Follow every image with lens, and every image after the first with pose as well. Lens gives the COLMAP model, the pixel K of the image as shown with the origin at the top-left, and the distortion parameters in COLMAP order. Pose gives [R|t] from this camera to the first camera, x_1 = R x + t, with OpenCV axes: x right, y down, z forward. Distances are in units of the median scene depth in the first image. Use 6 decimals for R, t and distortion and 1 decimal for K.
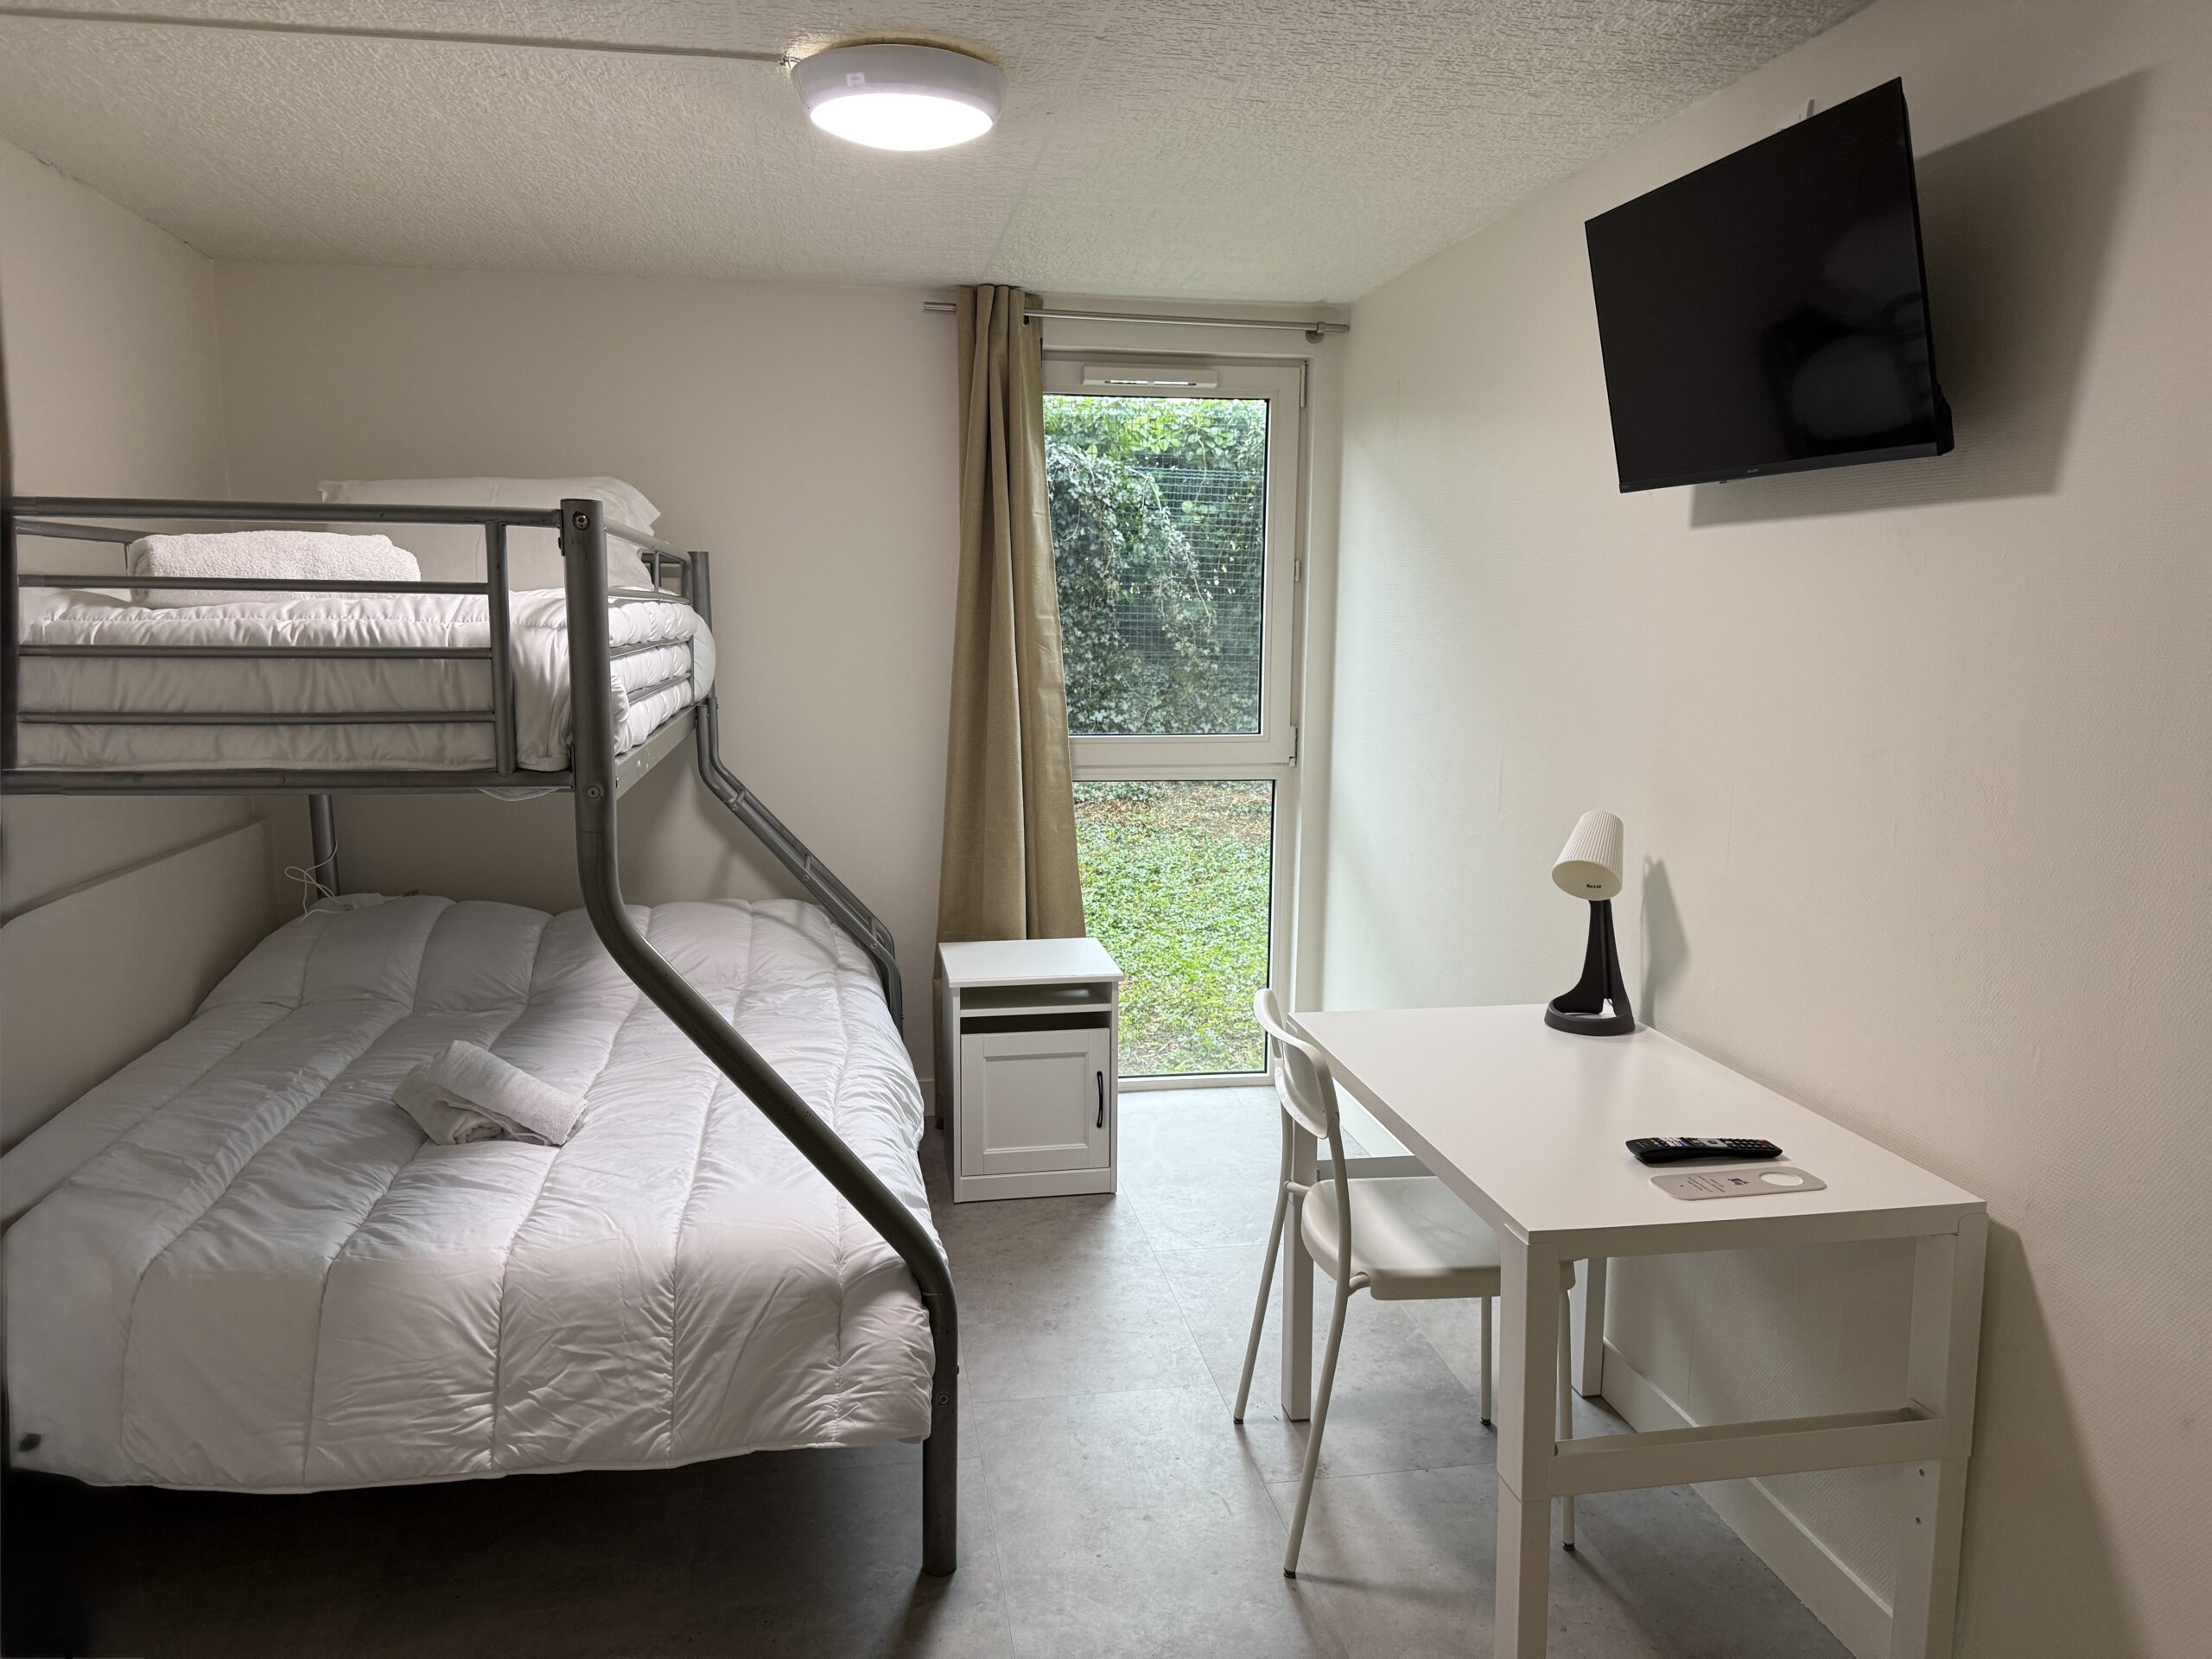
lens RADIAL K [[1554.0, 0, 1106.0], [0, 1554.0, 829.5], [0, 0, 1]] dist [0.169565, -0.226753]
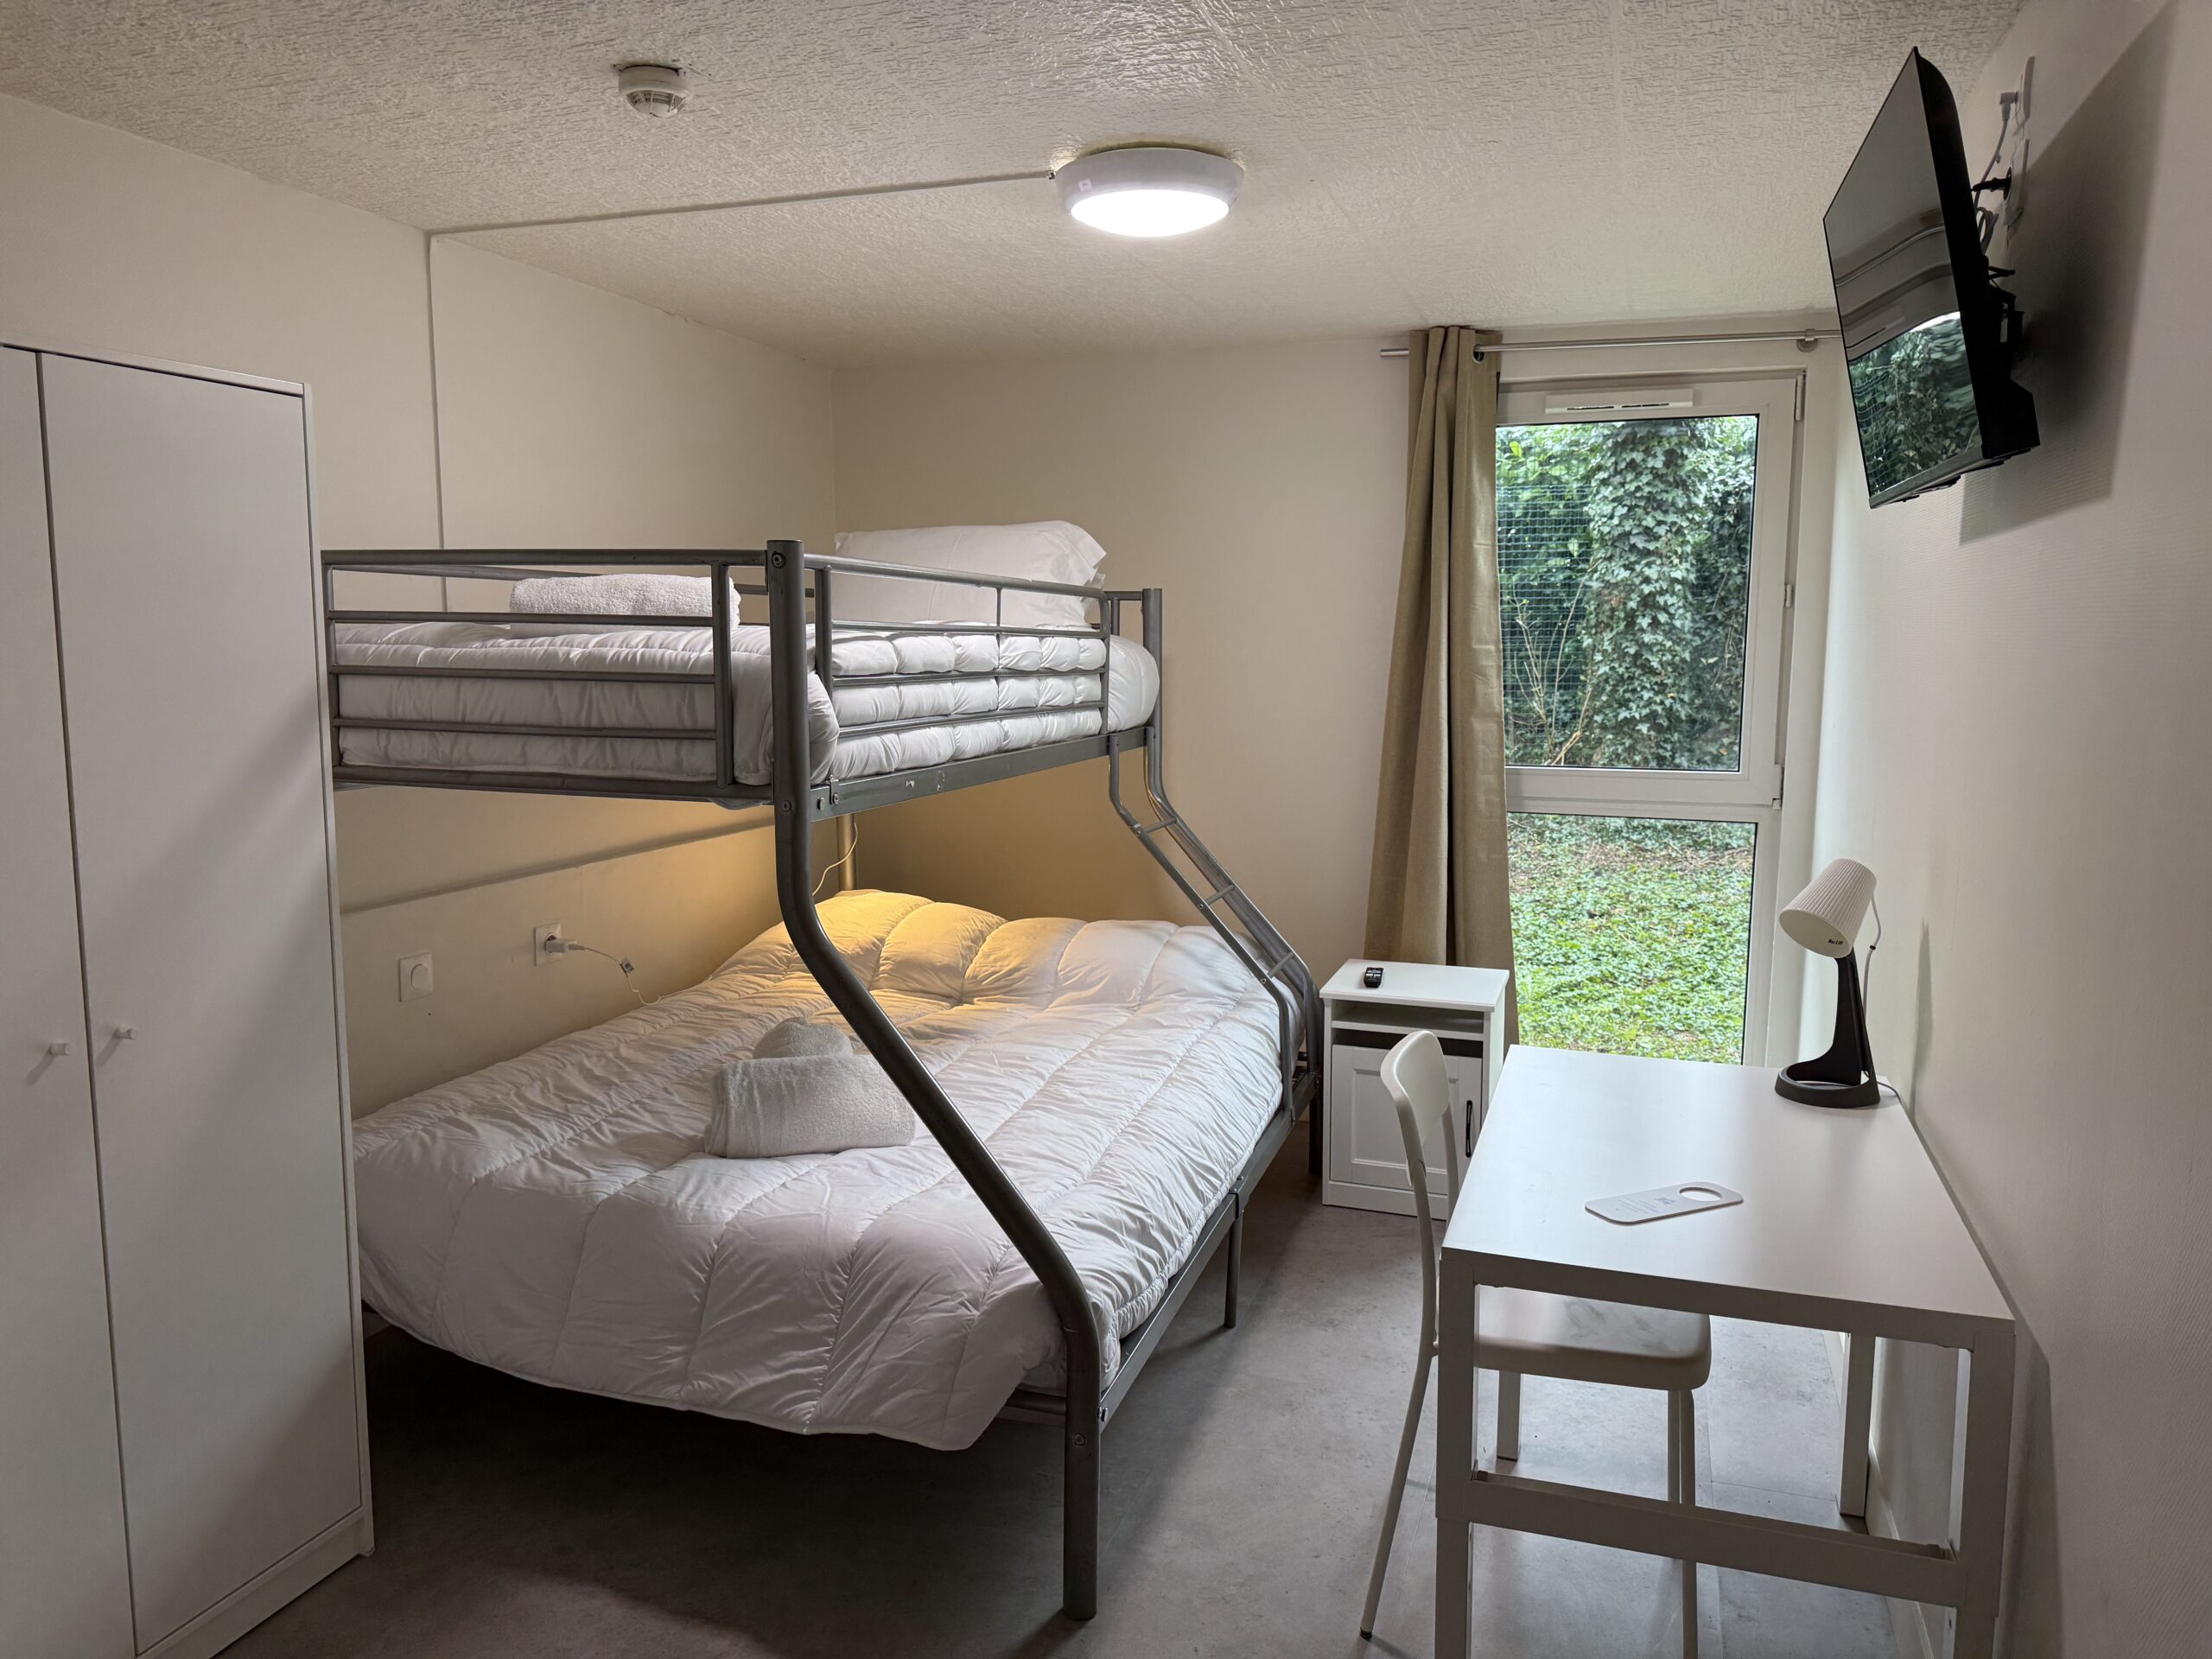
lens RADIAL K [[1523.7, 0, 1105.8], [0, 1523.7, 874.3], [0, 0, 1]] dist [0.004946, 0.000616]
pose [[0.891450, 0.060632, -0.449043, 0.221676], [-0.054709, 0.998159, 0.026166, -0.002409], [0.449803, 0.001240, 0.893127, 0.016051]]
